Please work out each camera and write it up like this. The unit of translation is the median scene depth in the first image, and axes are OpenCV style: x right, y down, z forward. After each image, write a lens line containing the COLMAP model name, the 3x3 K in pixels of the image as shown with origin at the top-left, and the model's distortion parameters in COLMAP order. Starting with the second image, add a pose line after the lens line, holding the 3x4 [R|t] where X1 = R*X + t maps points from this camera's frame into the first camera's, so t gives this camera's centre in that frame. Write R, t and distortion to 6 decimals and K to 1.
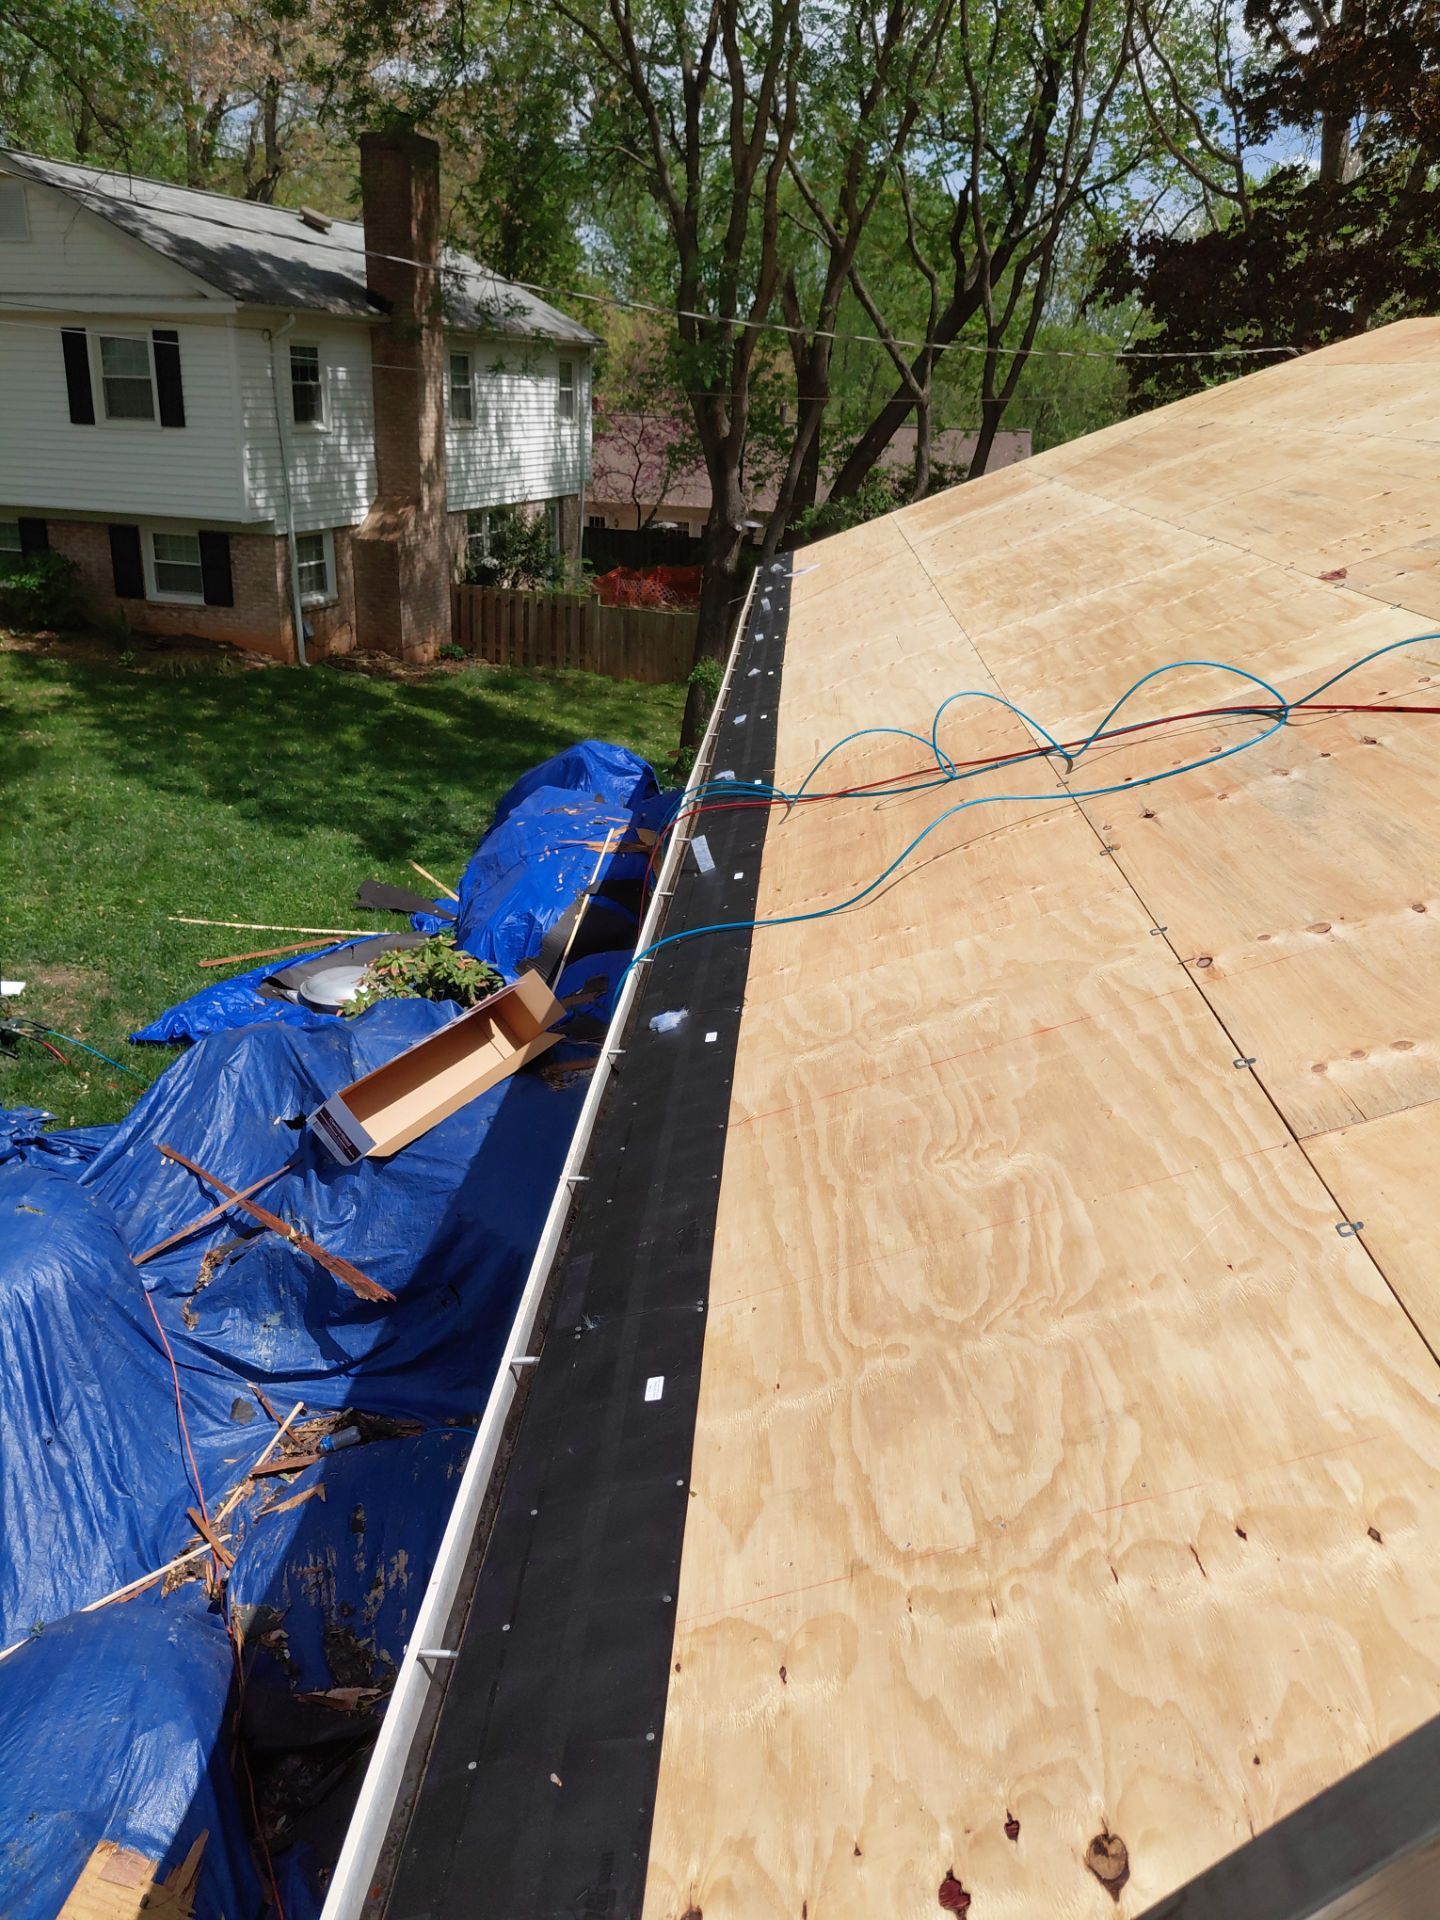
lens RADIAL K [[1414.0, 0, 743.7], [0, 1414.0, 941.4], [0, 0, 1]] dist [0.110353, -0.218193]
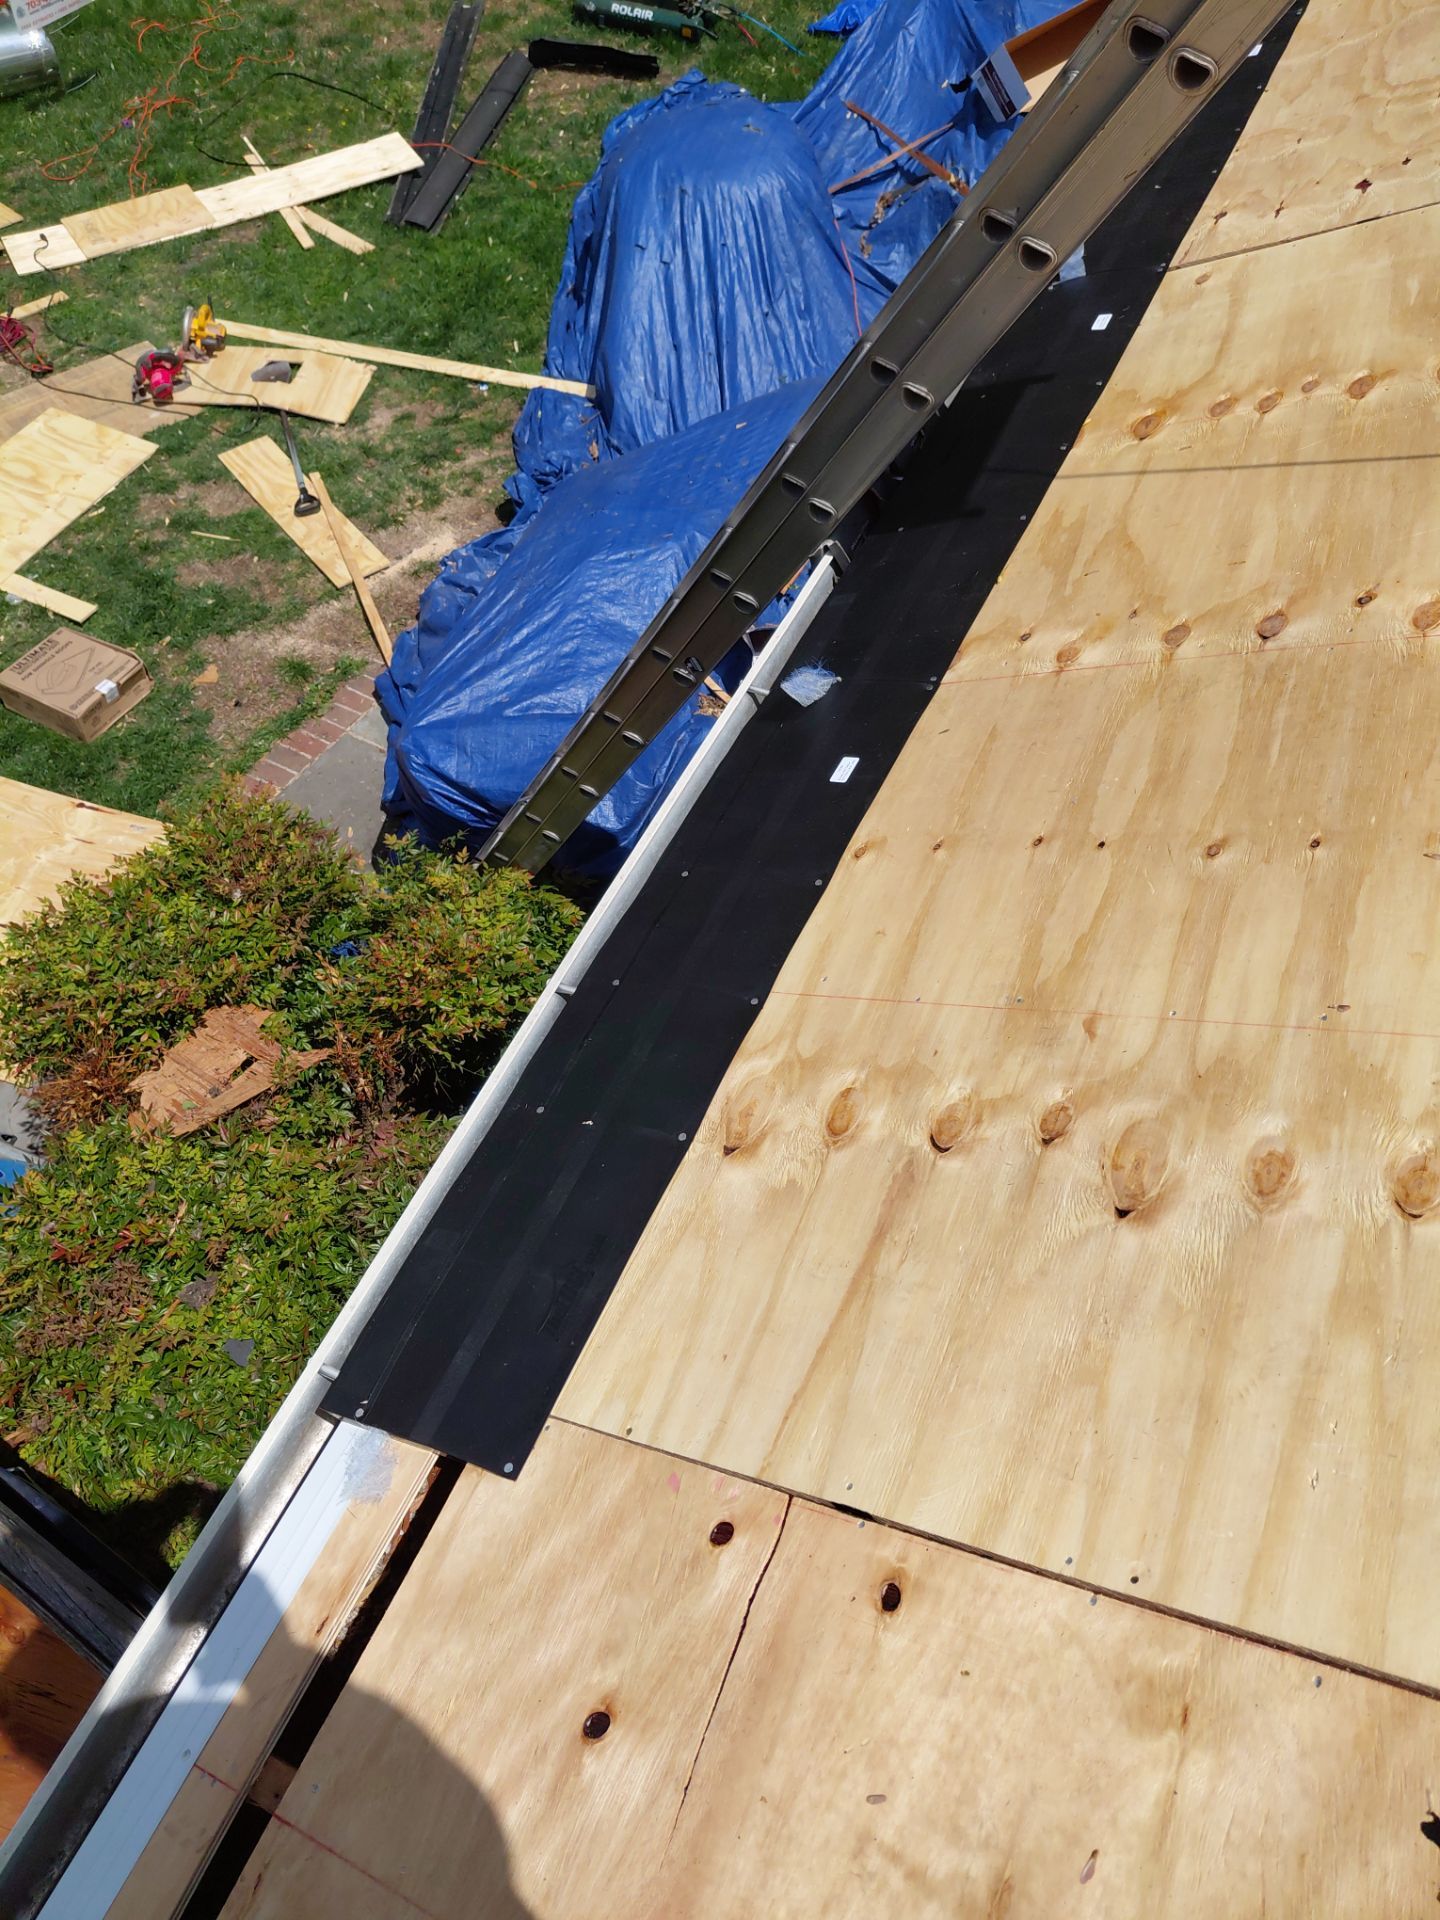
lens RADIAL K [[1432.3, 0, 739.9], [0, 1432.3, 959.4], [0, 0, 1]] dist [0.072101, -0.132608]
pose [[0.917763, 0.235971, -0.319419, 0.047591], [-0.032337, 0.846055, 0.532113, 0.111082], [0.395810, -0.478025, 0.784109, -0.272030]]
